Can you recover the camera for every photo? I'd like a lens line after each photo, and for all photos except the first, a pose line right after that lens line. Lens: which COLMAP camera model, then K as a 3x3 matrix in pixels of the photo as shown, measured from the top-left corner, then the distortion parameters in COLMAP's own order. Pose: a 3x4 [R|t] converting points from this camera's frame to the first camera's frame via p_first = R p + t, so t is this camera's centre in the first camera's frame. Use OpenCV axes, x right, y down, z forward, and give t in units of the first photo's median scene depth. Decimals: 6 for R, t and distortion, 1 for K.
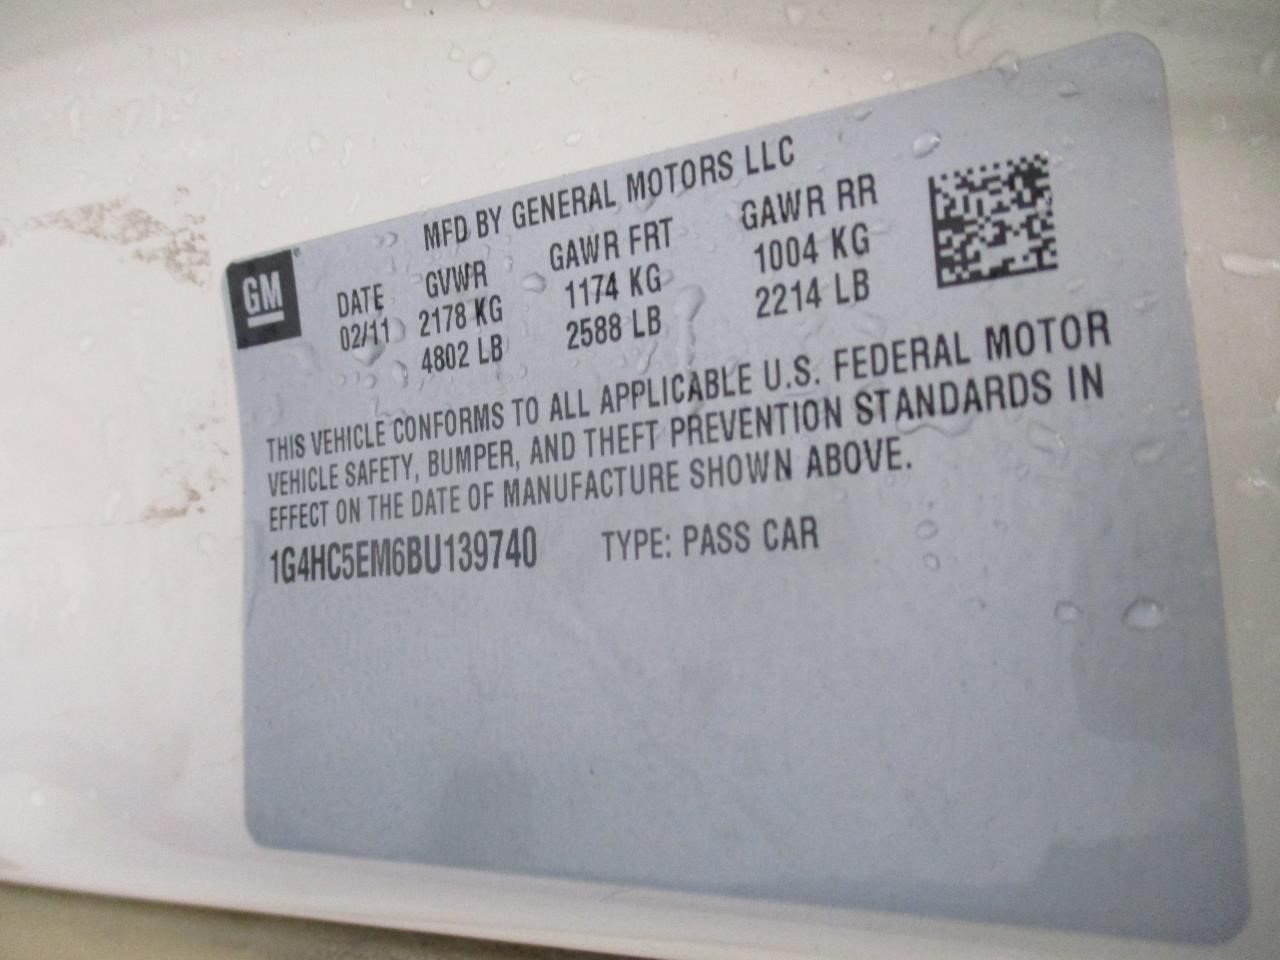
lens RADIAL K [[1054.8, 0, 638.3], [0, 1054.8, 474.2], [0, 0, 1]] dist [-0.030578, 0.005256]
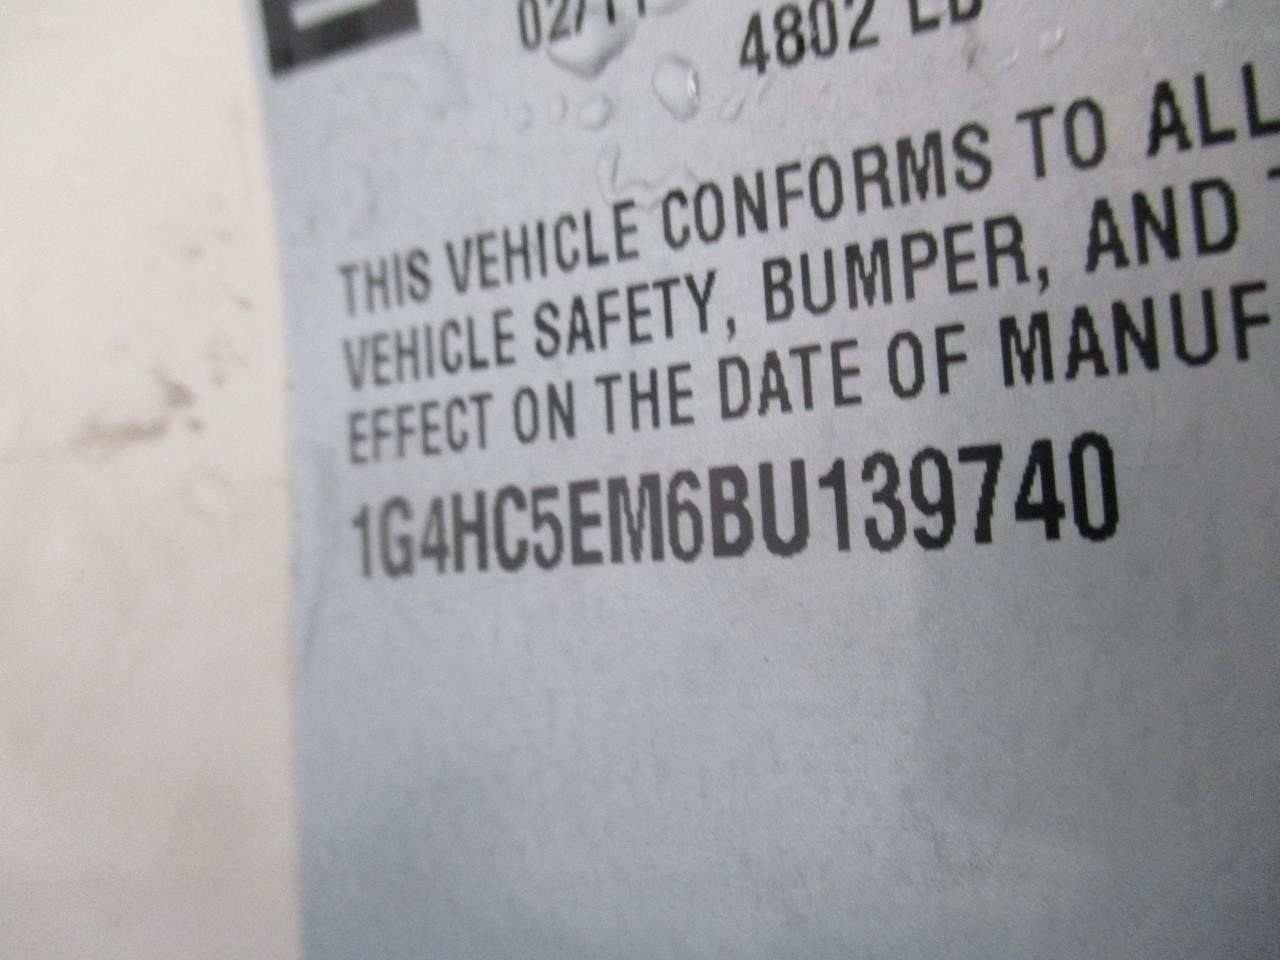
lens RADIAL K [[1054.8, 0, 642.9], [0, 1054.8, 491.4], [0, 0, 1]] dist [-0.030578, 0.005256]
pose [[0.999434, -0.001581, 0.033600, -0.257427], [0.000163, 0.999112, 0.042142, 0.050448], [-0.033637, -0.042113, 0.998546, 0.578232]]
